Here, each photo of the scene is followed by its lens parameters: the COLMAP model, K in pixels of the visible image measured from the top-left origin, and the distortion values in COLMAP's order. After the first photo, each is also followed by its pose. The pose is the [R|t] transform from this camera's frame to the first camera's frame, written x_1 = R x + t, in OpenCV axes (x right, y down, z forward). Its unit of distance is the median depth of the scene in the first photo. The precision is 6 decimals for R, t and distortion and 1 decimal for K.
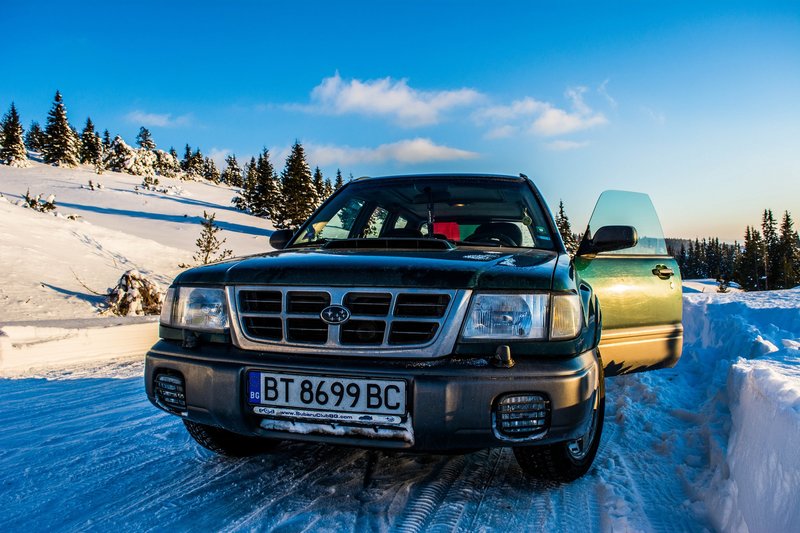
lens RADIAL K [[624.3, 0, 400.0], [0, 624.3, 266.5], [0, 0, 1]] dist [-0.078053, -0.000774]
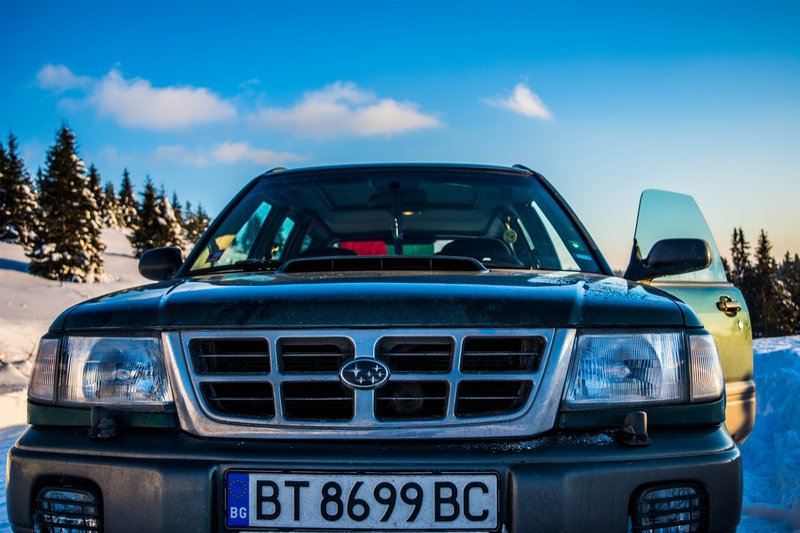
lens RADIAL K [[923.7, 0, 400.0], [0, 923.7, 266.5], [0, 0, 1]] dist [-0.048385, -0.012894]
pose [[0.981241, -0.006803, 0.192666, -0.243702], [0.016766, 0.998602, -0.050129, 0.017624], [-0.192055, 0.052419, 0.979983, 0.087890]]
